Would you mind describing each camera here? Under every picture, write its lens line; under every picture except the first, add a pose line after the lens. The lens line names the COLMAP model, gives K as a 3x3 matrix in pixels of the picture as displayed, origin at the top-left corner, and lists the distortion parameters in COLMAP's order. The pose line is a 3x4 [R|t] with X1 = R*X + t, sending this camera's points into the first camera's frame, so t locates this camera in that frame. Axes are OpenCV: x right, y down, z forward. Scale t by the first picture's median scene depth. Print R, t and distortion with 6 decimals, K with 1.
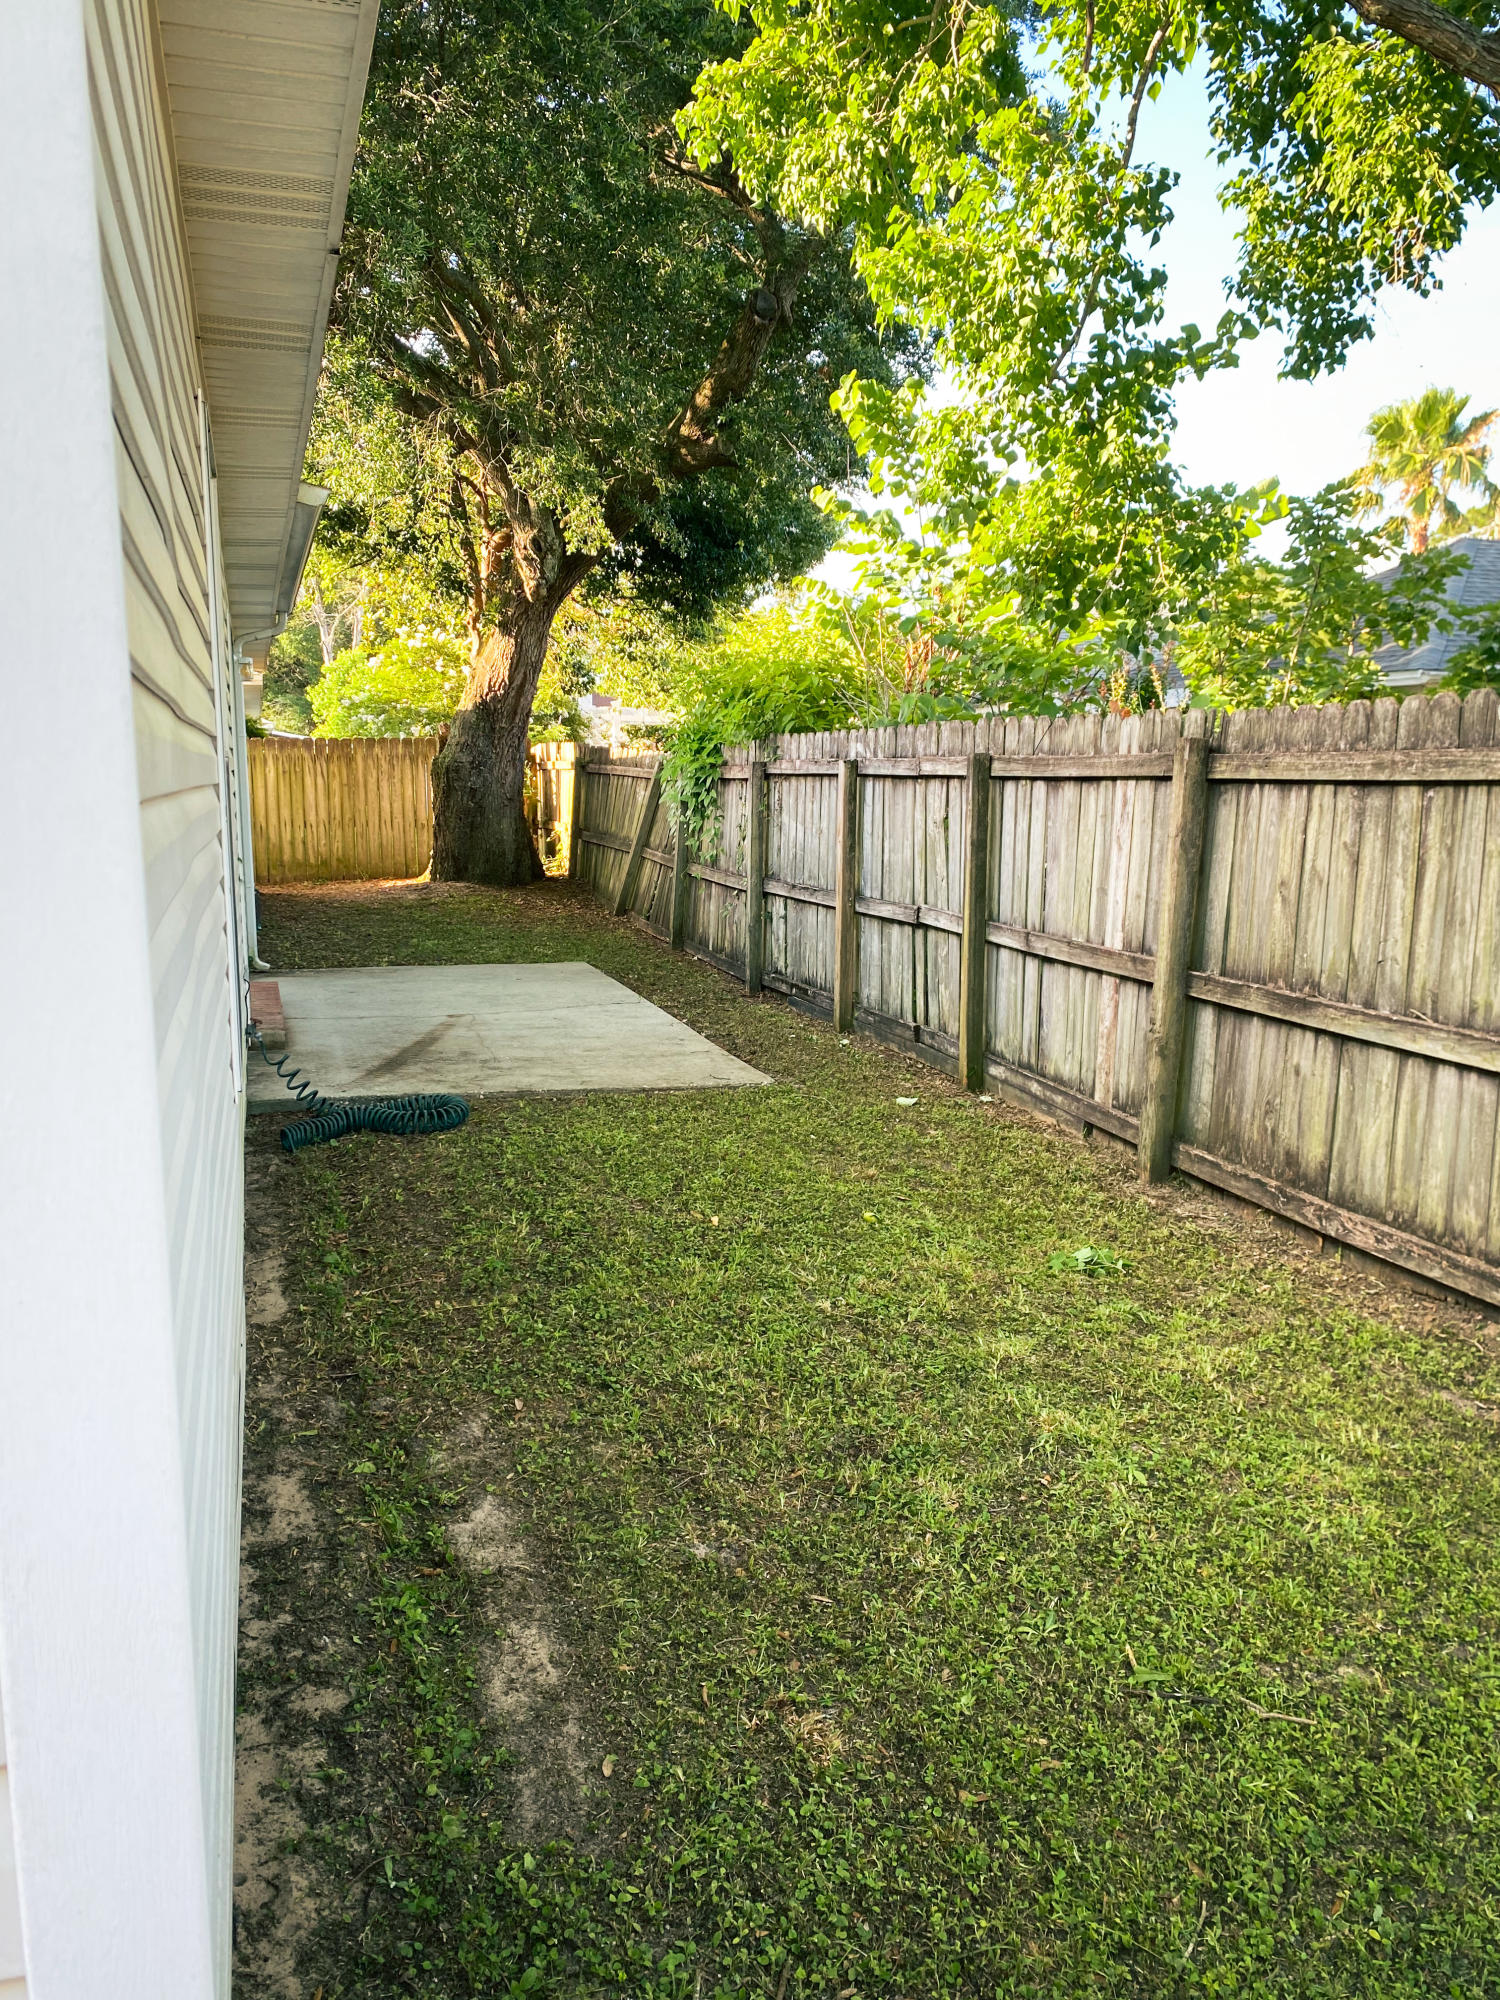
lens RADIAL K [[1524.3, 0, 729.7], [0, 1524.3, 1007.8], [0, 0, 1]] dist [0.134161, -0.305886]
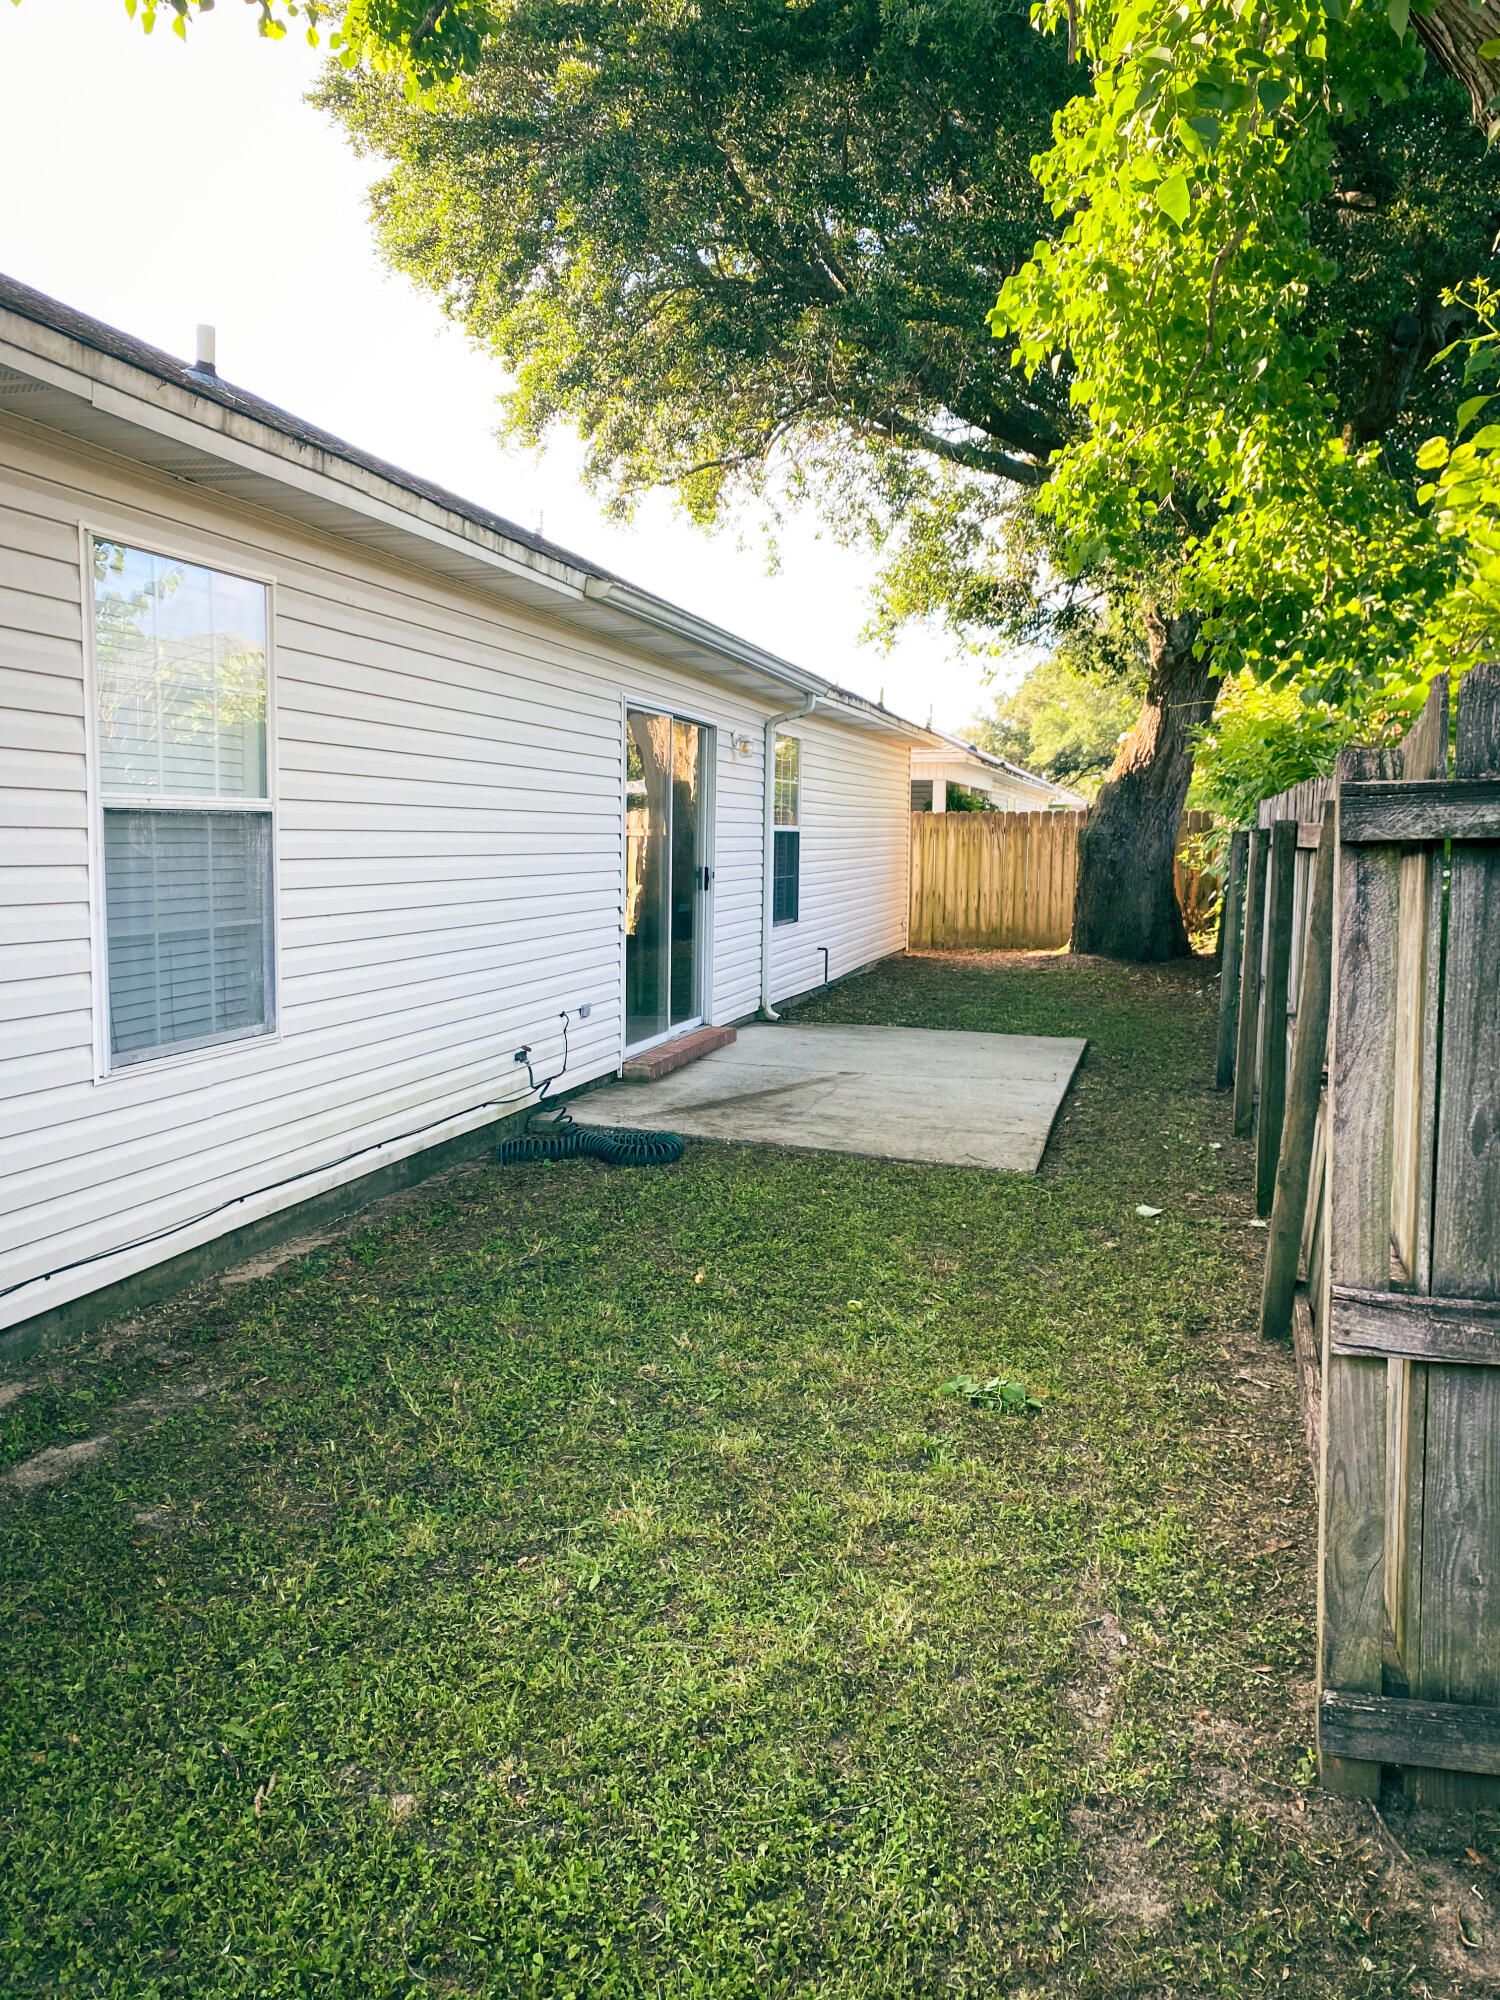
lens RADIAL K [[1524.3, 0, 729.7], [0, 1524.3, 1007.8], [0, 0, 1]] dist [0.134161, -0.305886]
pose [[0.834212, 0.073961, -0.546461, 0.199613], [-0.101027, 0.994691, -0.019597, -0.006815], [0.542111, 0.071556, 0.837255, 0.060516]]
